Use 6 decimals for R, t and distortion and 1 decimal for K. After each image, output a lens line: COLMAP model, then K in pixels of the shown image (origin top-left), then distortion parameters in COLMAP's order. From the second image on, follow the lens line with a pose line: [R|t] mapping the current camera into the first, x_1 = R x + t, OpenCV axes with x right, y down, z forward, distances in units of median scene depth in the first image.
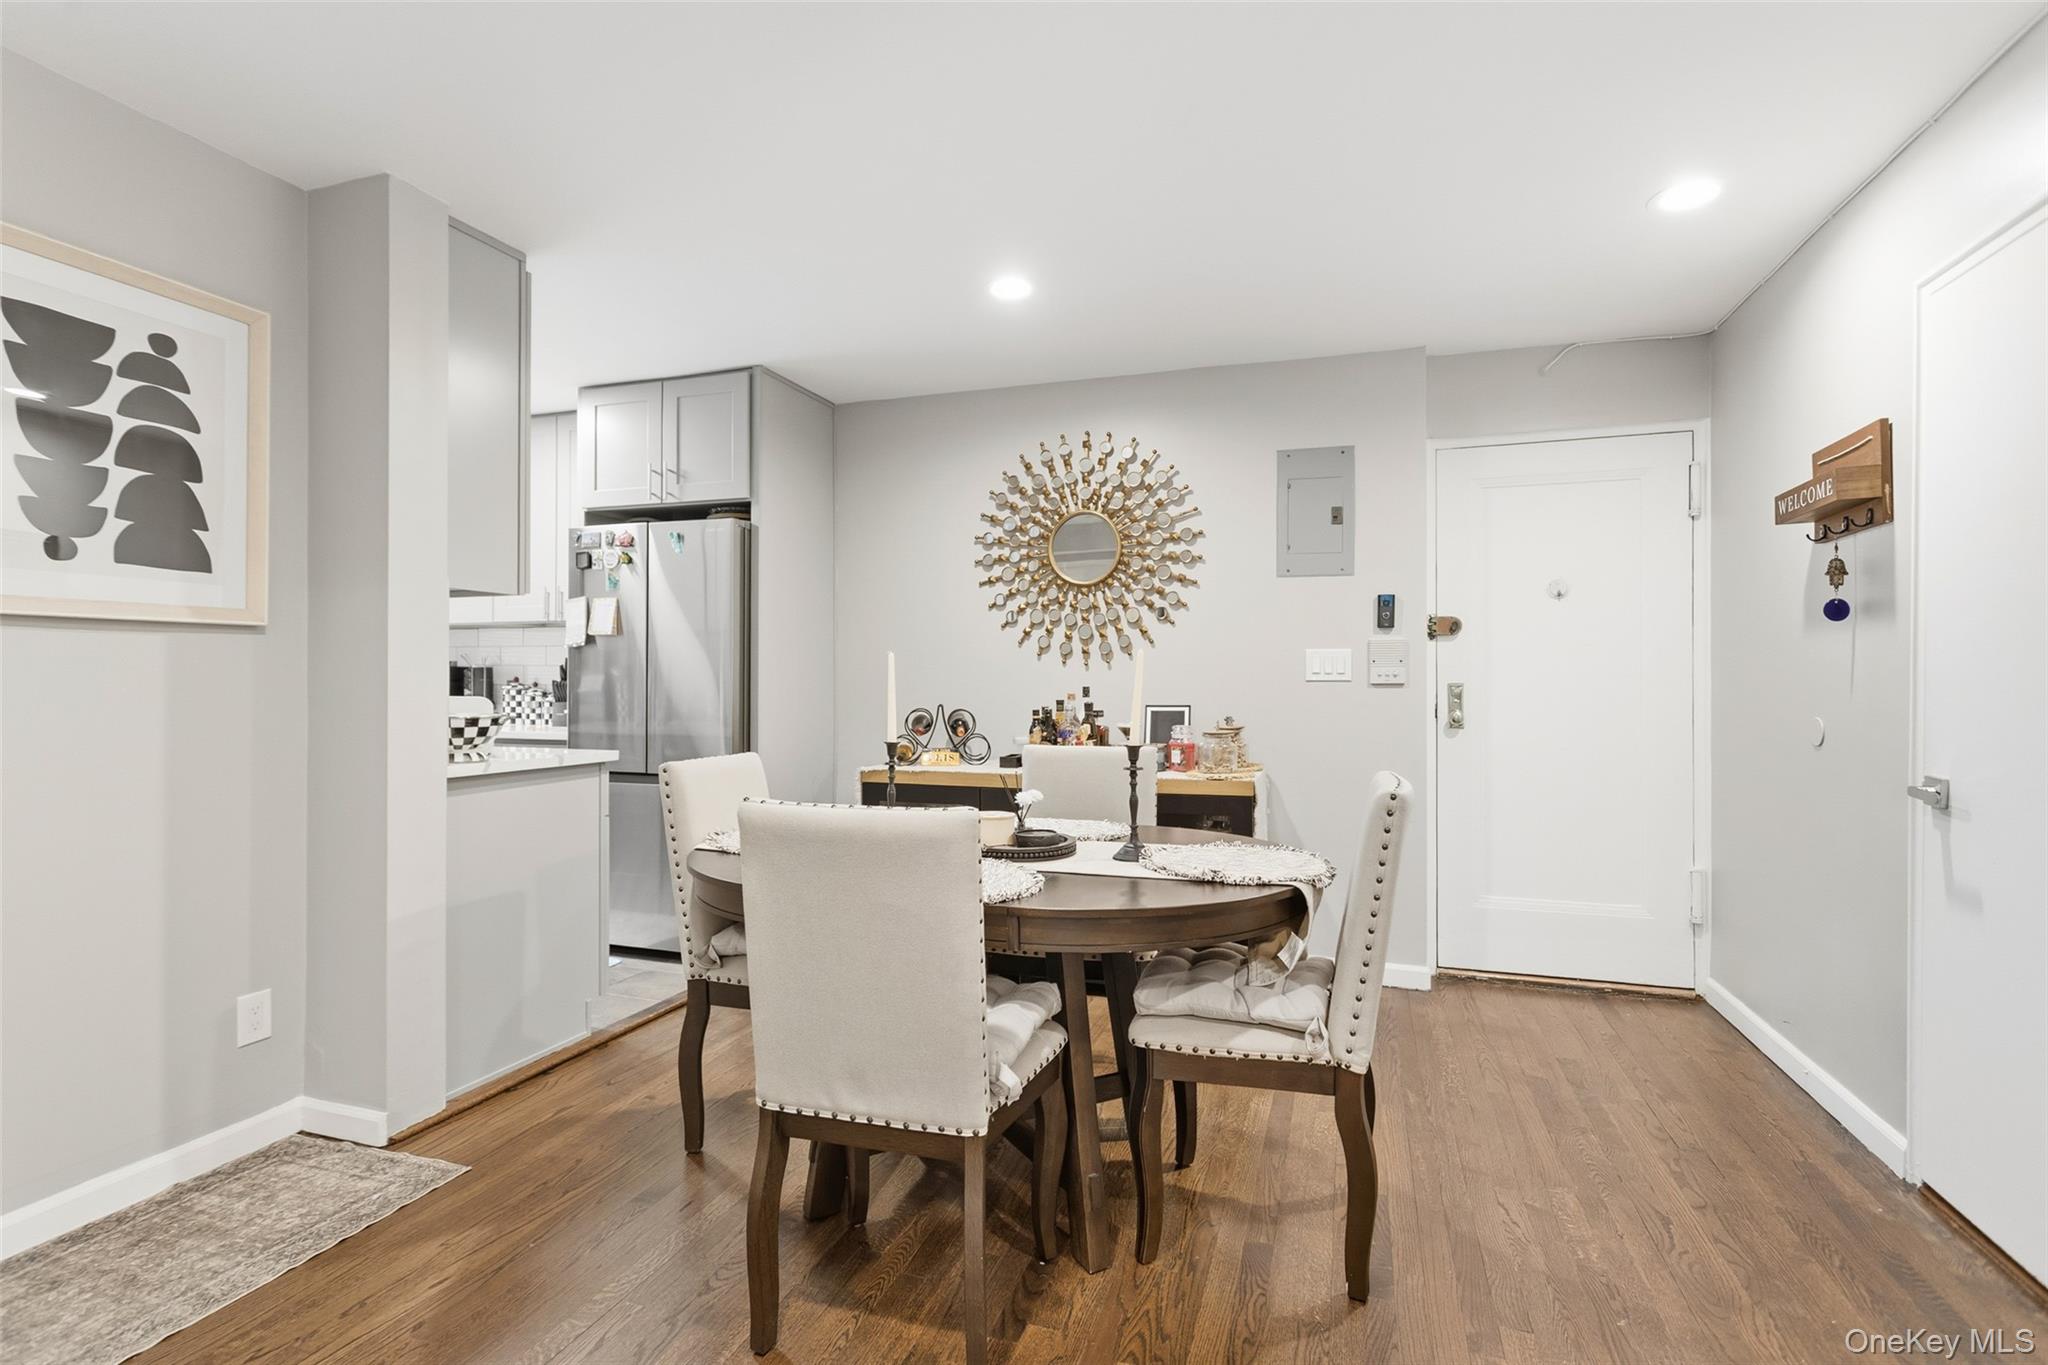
lens RADIAL K [[982.5, 0, 1013.0], [0, 982.5, 680.4], [0, 0, 1]] dist [0.003204, 0.000393]
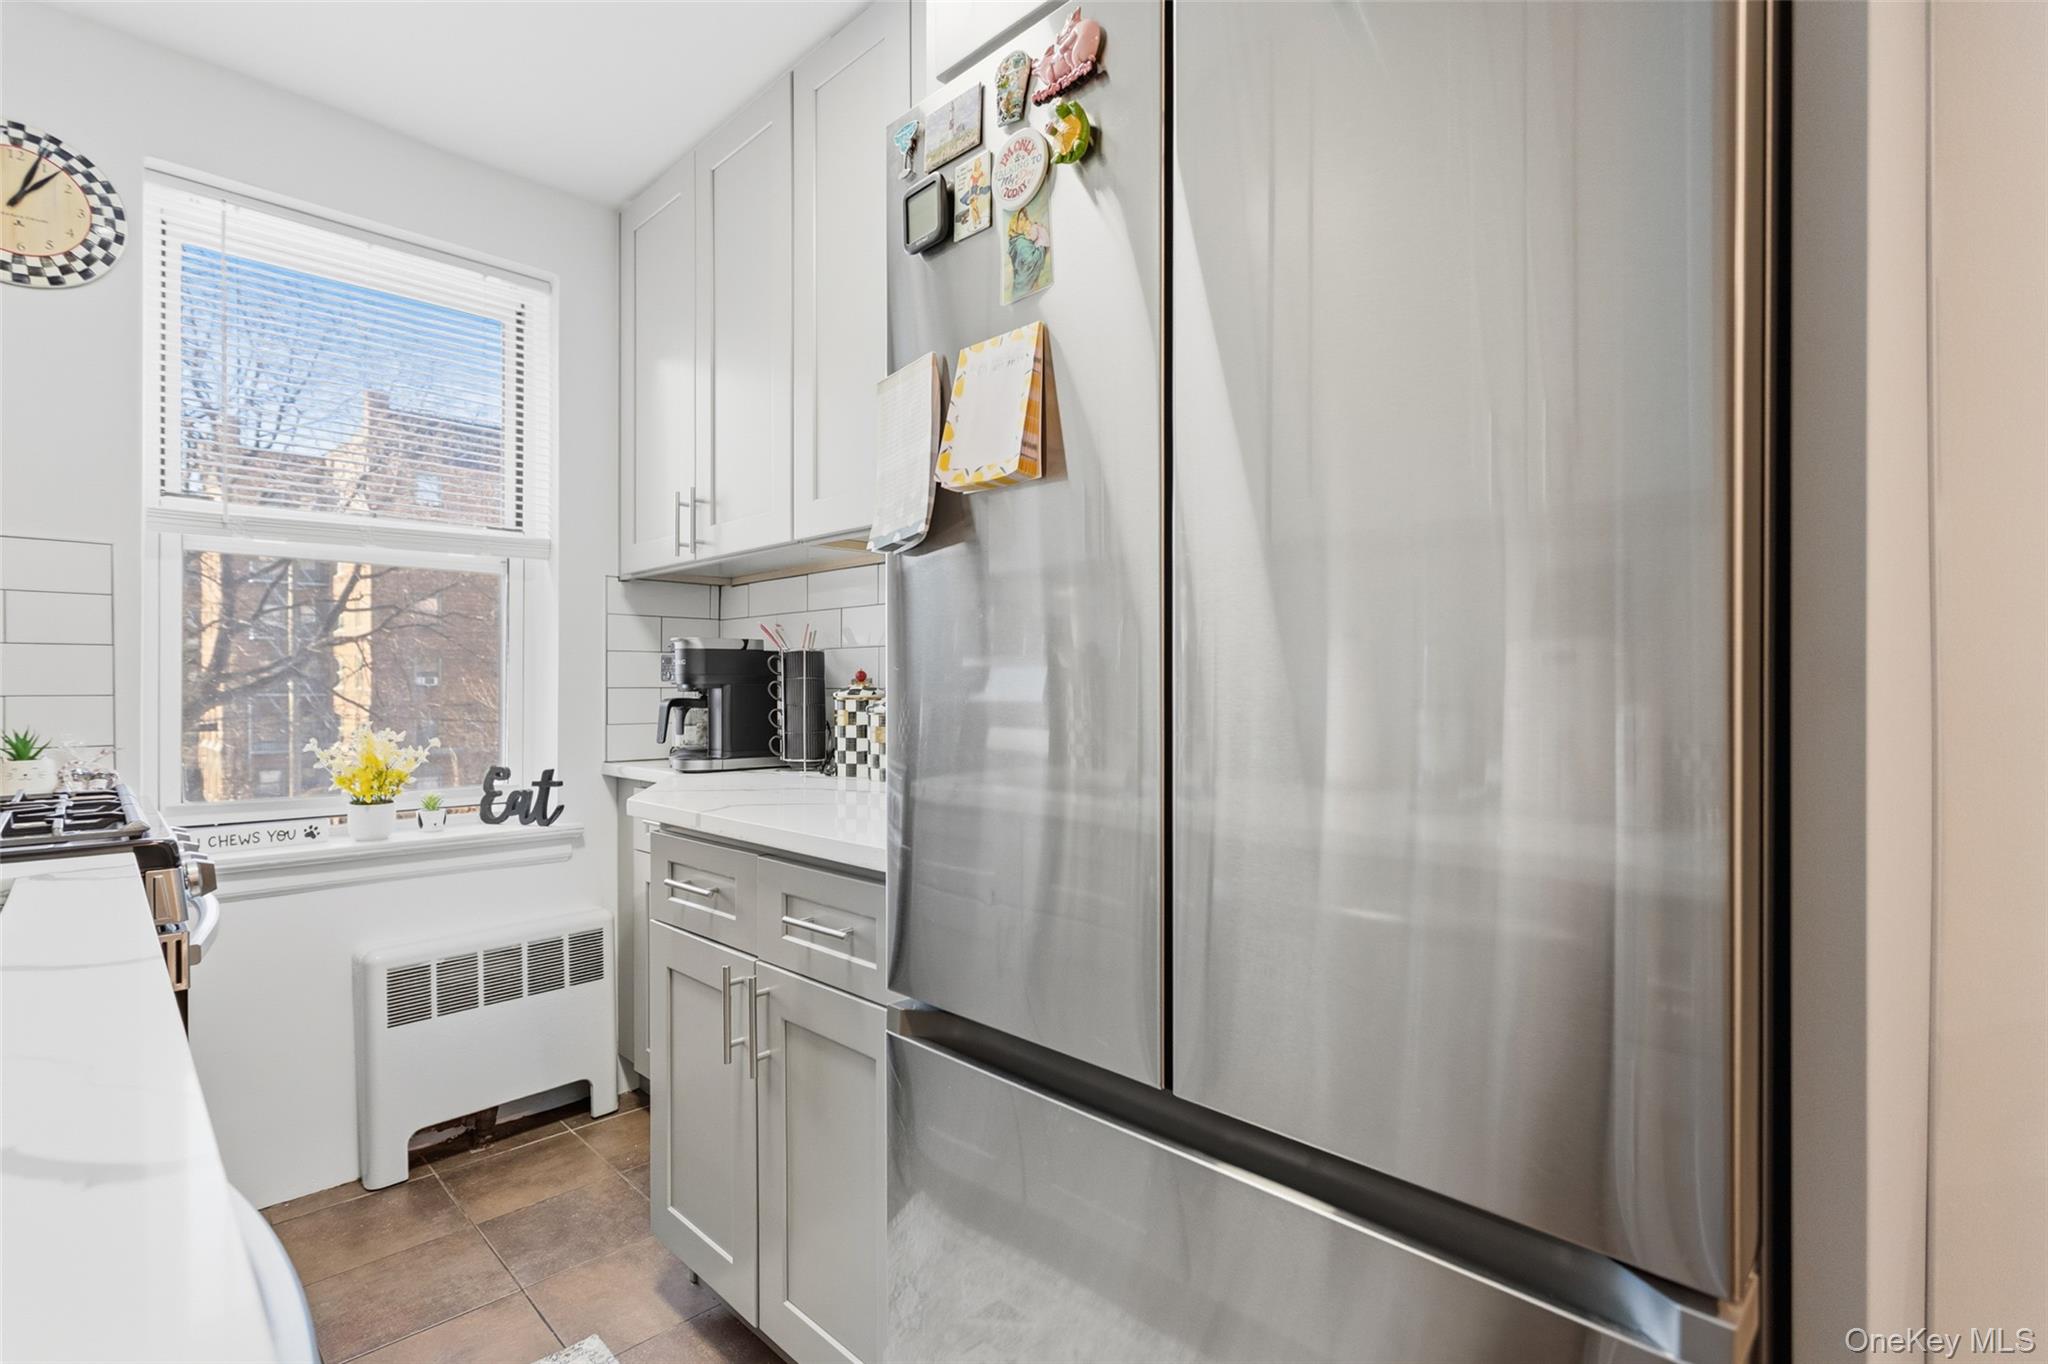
lens RADIAL K [[973.1, 0, 1016.3], [0, 973.1, 685.8], [0, 0, 1]] dist [0.000295, 0.000784]
pose [[0.898432, -0.003452, -0.439100, -0.308215], [0.004406, 0.999990, 0.001156, 0.003867], [0.439091, -0.002973, 0.898438, 0.793143]]
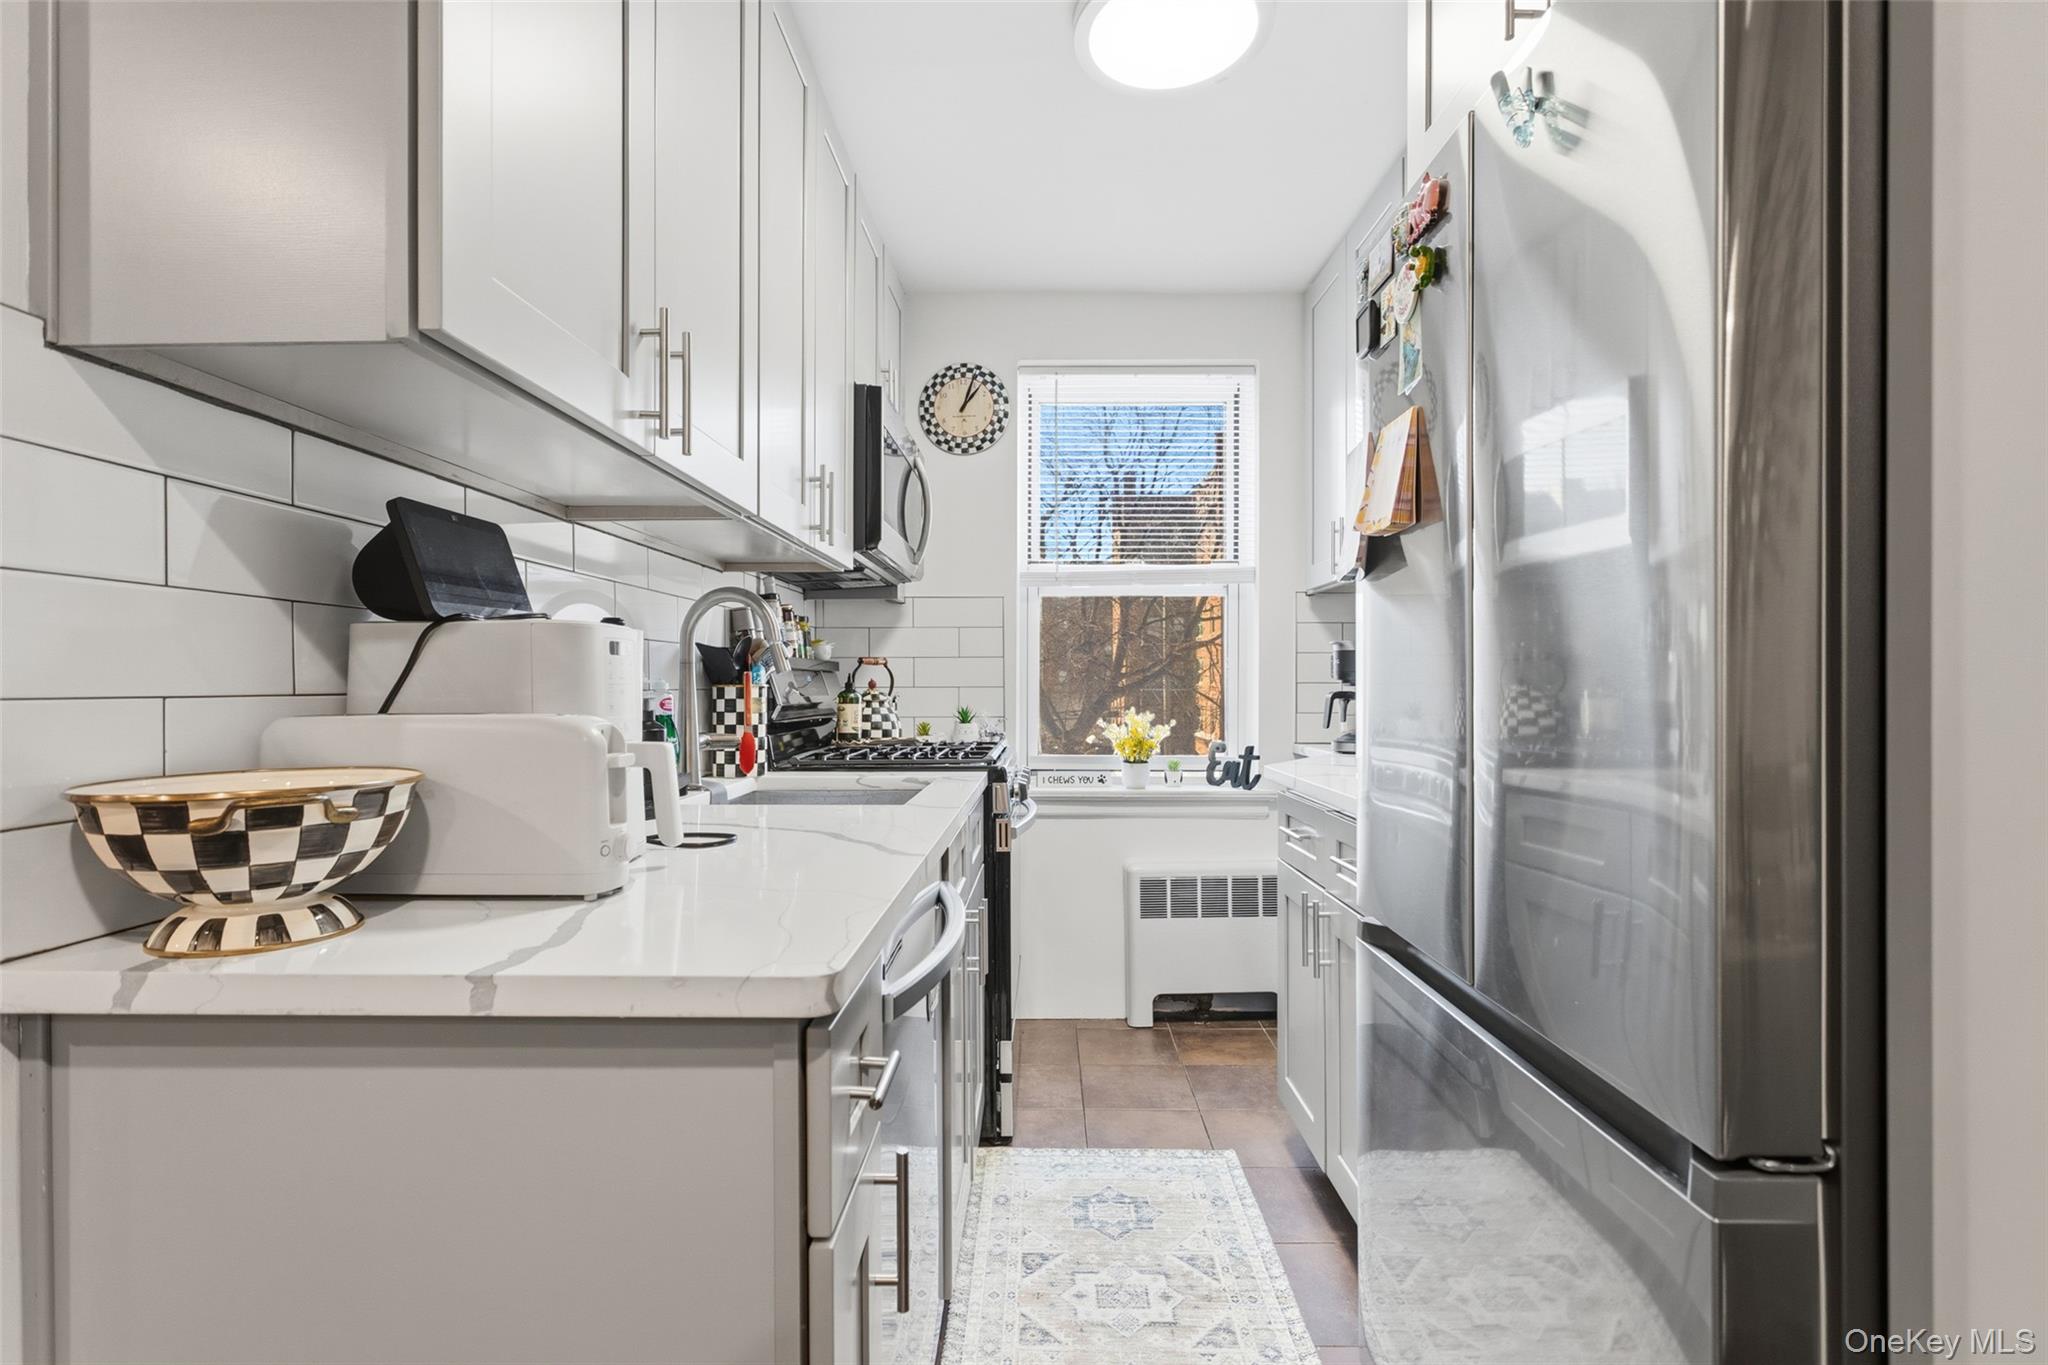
lens RADIAL K [[973.1, 0, 1016.3], [0, 973.1, 686.3], [0, 0, 1]] dist [0.000295, 0.000784]
pose [[0.311328, 0.000028, -0.950303, -0.147667], [0.004273, 0.999990, 0.001429, 0.005348], [0.950293, -0.004506, 0.311325, 0.787583]]
